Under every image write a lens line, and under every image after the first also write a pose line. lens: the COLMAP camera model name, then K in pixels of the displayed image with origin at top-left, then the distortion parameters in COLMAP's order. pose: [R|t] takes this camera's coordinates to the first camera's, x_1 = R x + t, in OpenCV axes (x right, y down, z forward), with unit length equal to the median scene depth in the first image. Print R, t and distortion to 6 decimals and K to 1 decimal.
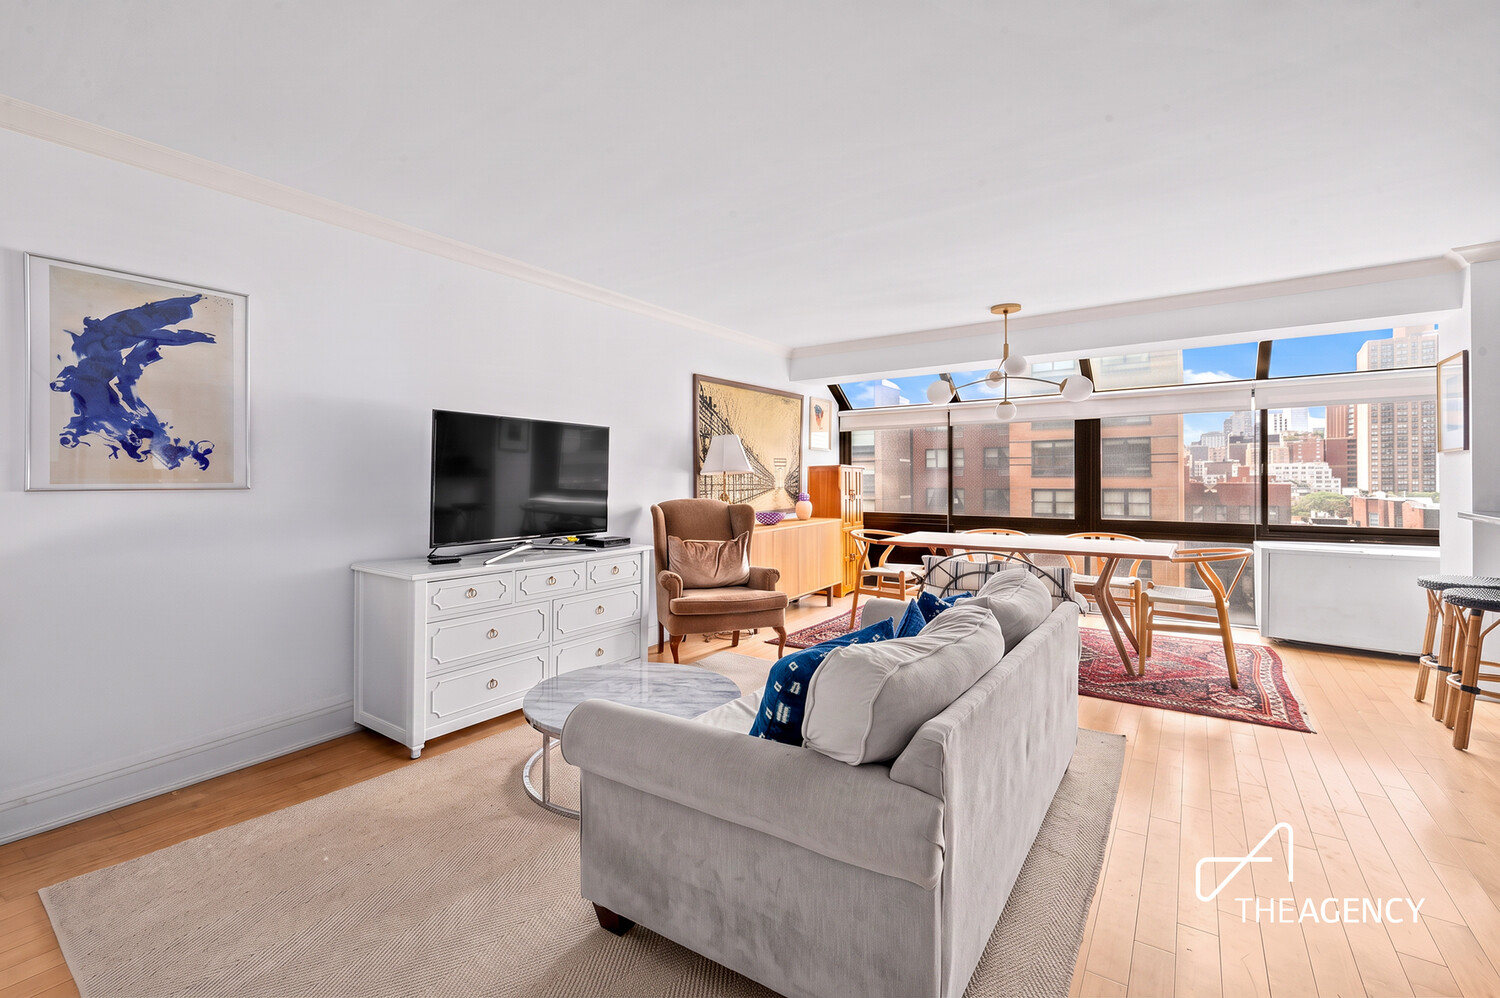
lens RADIAL K [[614.7, 0, 754.5], [0, 614.7, 486.9], [0, 0, 1]] dist [0.002603, -0.000100]
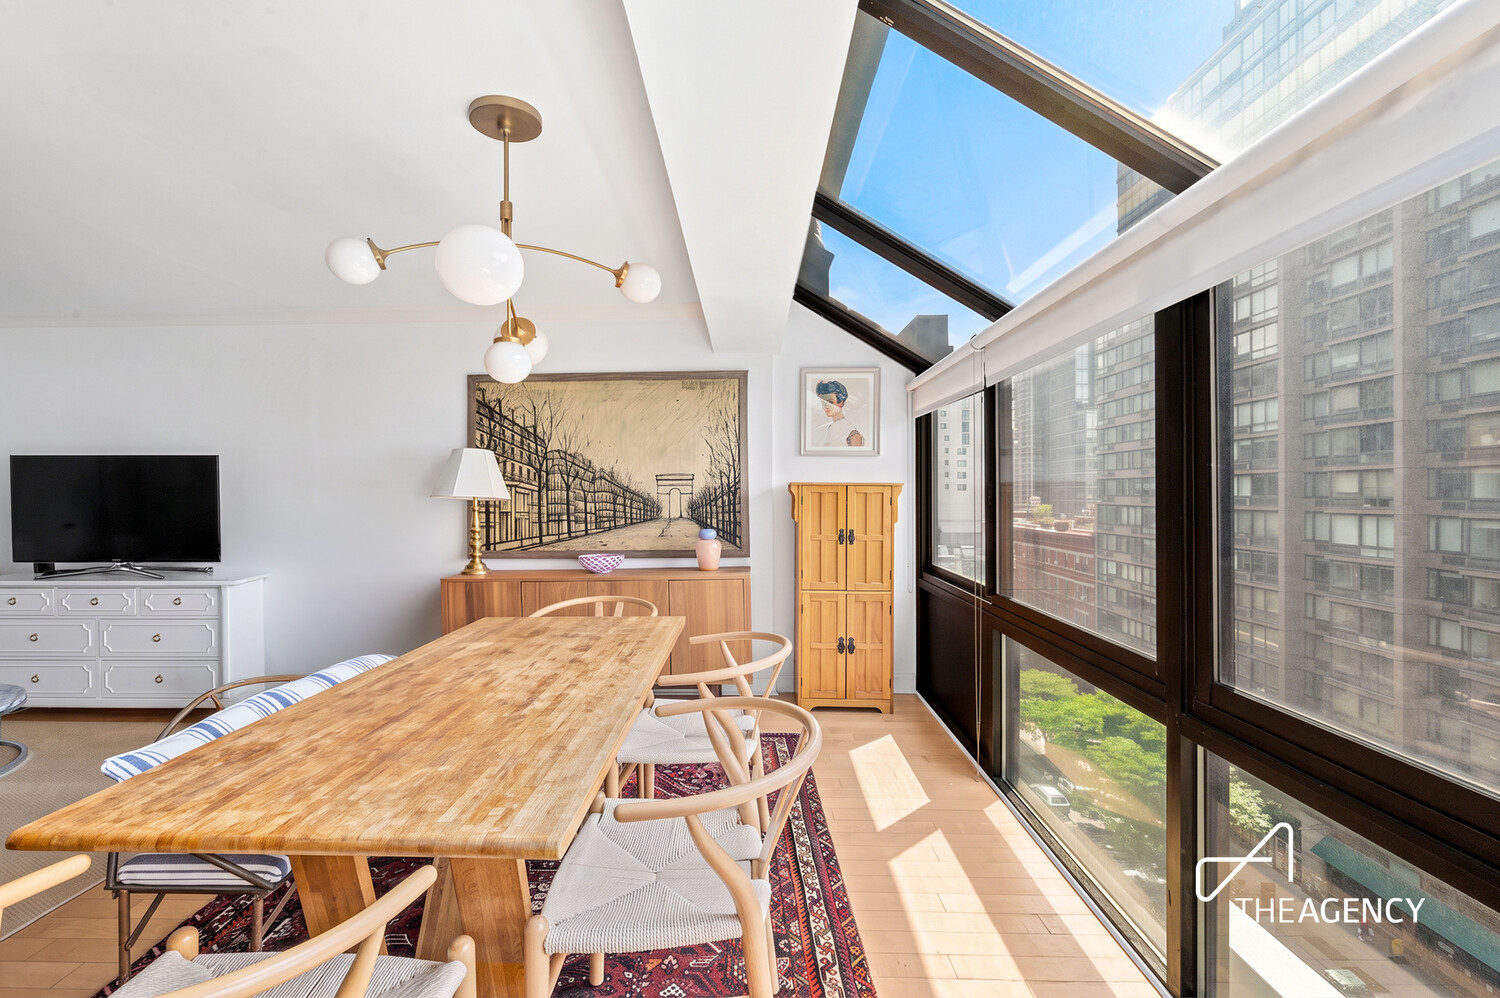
lens RADIAL K [[614.7, 0, 743.8], [0, 614.7, 490.6], [0, 0, 1]] dist [0.002603, -0.000100]
pose [[0.555488, 0.003210, -0.831519, 0.596397], [-0.009169, 0.999955, -0.002265, -0.025909], [0.831474, 0.008883, 0.555492, 0.654293]]
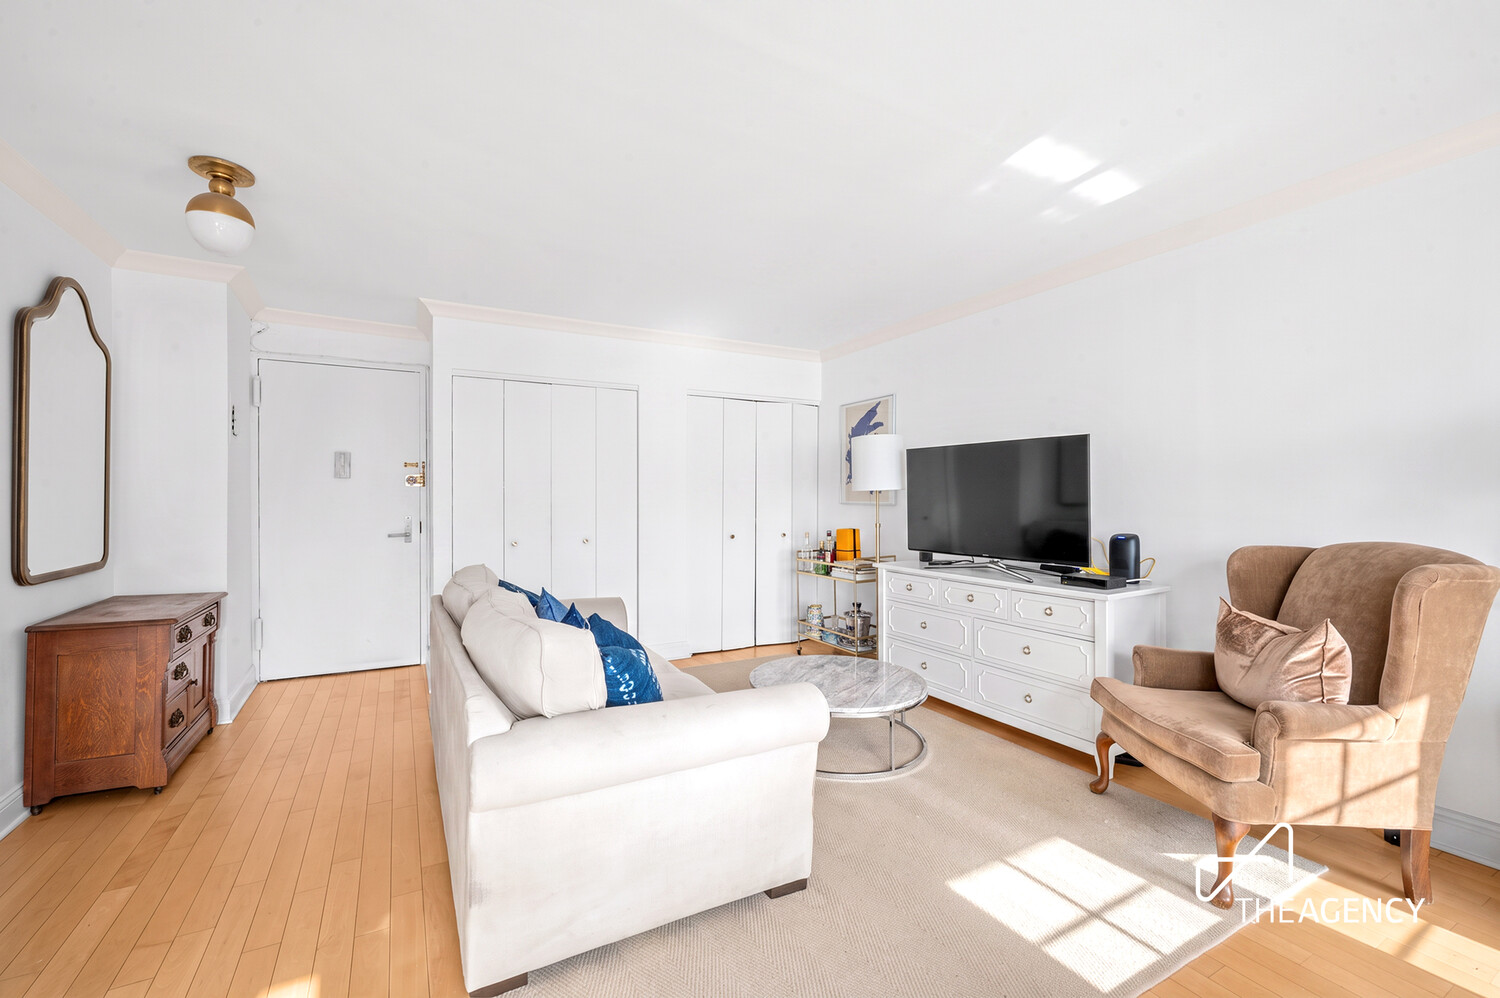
lens RADIAL K [[614.7, 0, 747.8], [0, 614.7, 498.7], [0, 0, 1]] dist [0.002603, -0.000100]
pose [[-0.450128, 0.005527, -0.892947, 0.358013], [-0.004114, 0.999957, 0.008264, -0.009561], [0.892955, 0.007393, -0.450086, 0.542182]]
